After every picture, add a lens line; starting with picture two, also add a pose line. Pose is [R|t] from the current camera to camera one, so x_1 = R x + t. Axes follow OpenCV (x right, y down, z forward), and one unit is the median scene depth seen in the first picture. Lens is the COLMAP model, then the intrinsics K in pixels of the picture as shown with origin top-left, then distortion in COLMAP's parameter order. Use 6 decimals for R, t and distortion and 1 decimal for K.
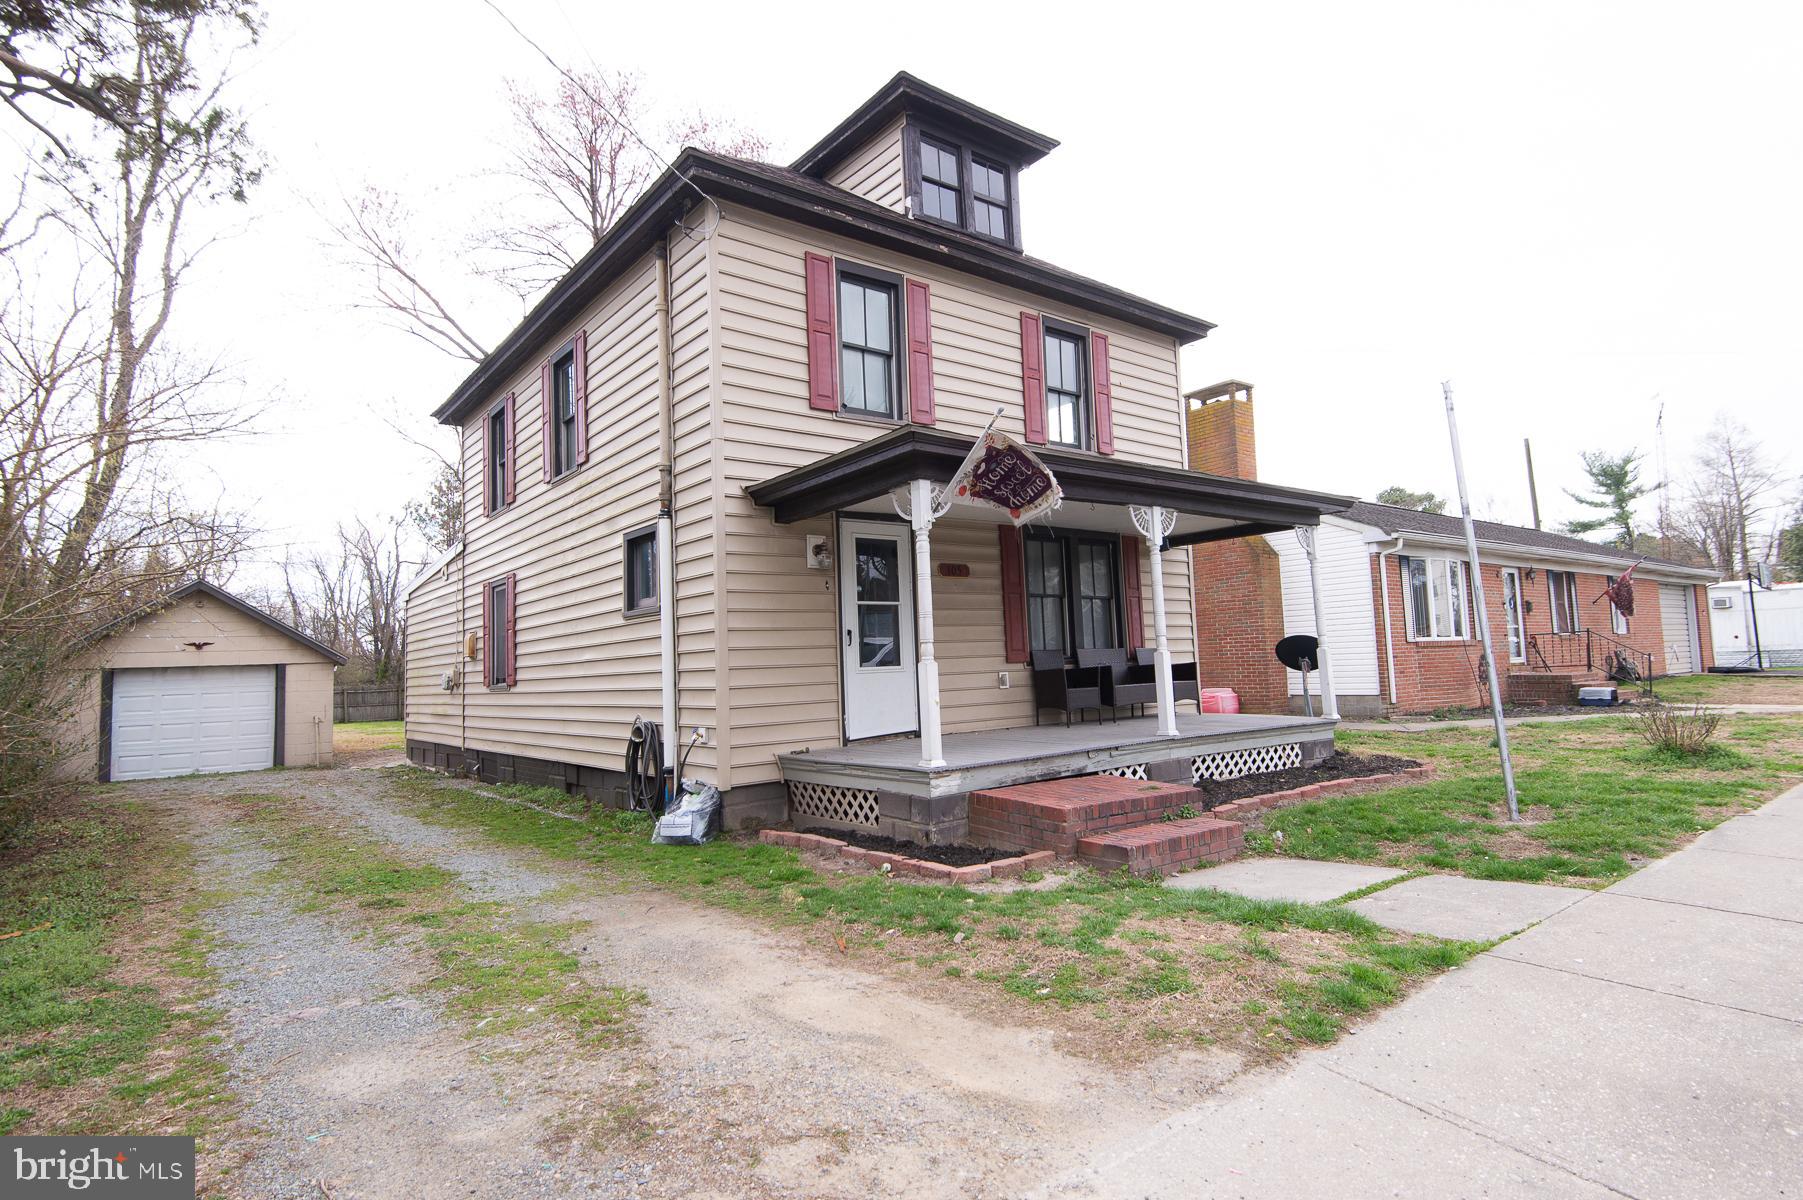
lens RADIAL K [[959.2, 0, 890.4], [0, 959.2, 595.2], [0, 0, 1]] dist [0.027402, -0.000996]
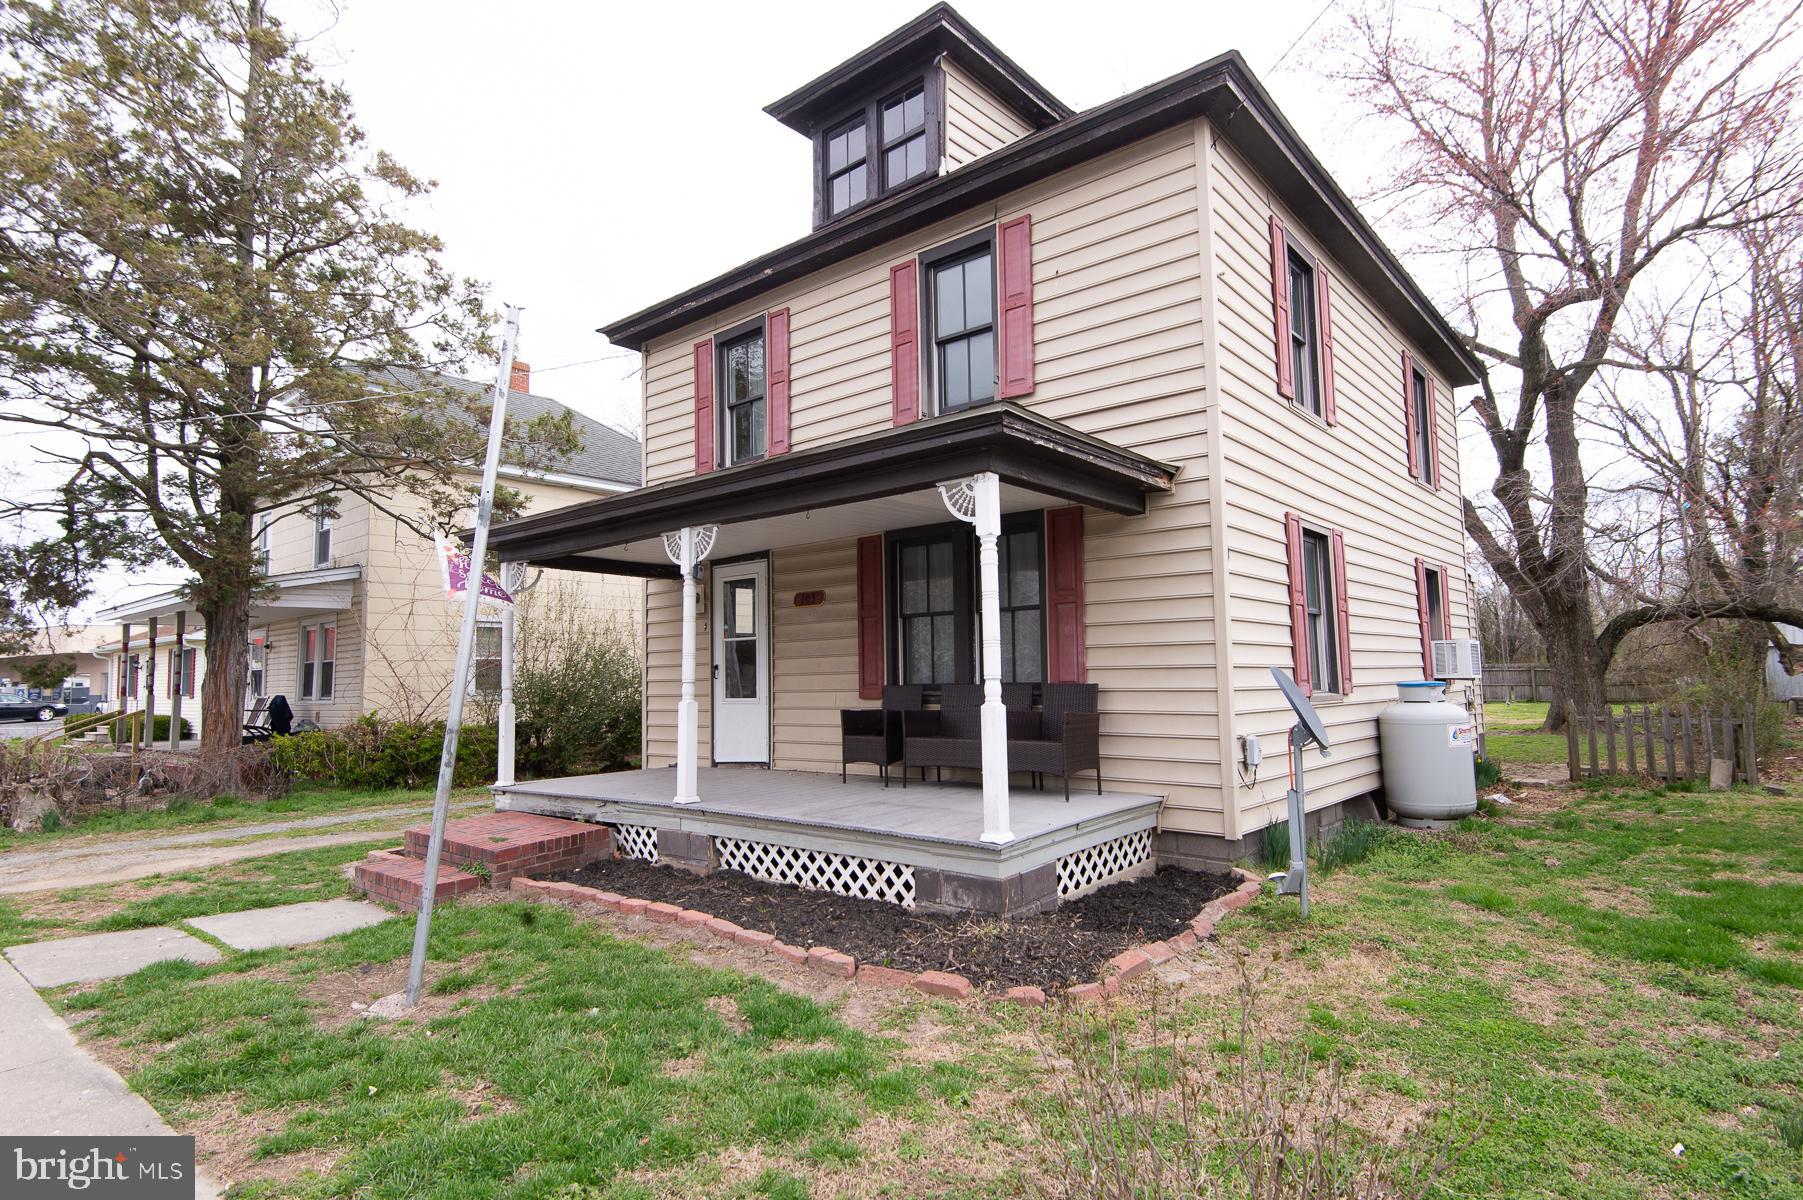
lens RADIAL K [[959.2, 0, 902.3], [0, 959.2, 594.9], [0, 0, 1]] dist [0.027402, -0.000996]
pose [[0.202606, -0.048579, -0.978055, 1.018129], [0.088074, 0.995625, -0.031207, 0.007765], [0.975292, -0.079819, 0.205998, 0.905444]]
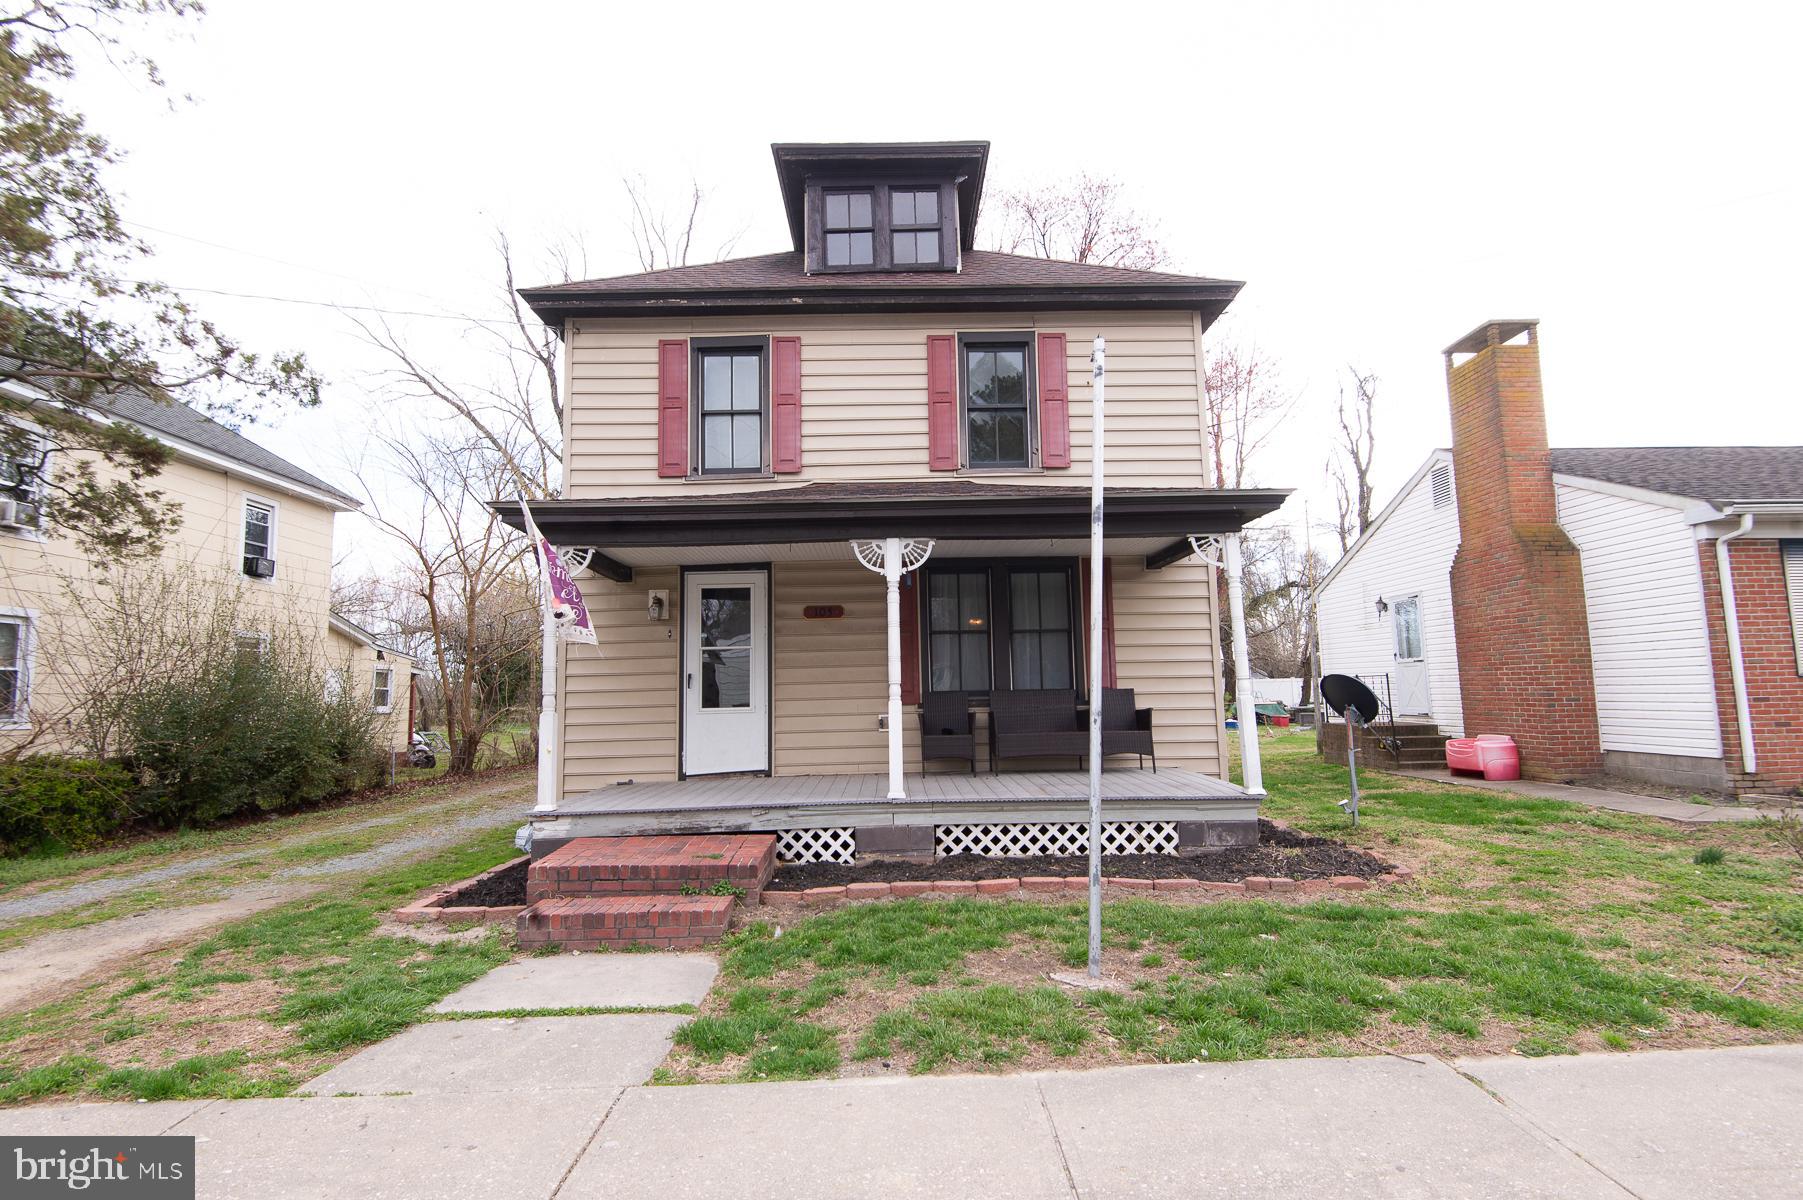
lens RADIAL K [[865.5, 0, 903.4], [0, 865.5, 598.4], [0, 0, 1]] dist [0.006332, 0.000011]
pose [[0.794998, -0.045514, -0.604903, 0.689402], [0.036914, 0.998963, -0.026650, -0.013447], [0.605488, -0.001143, 0.795853, 0.332479]]
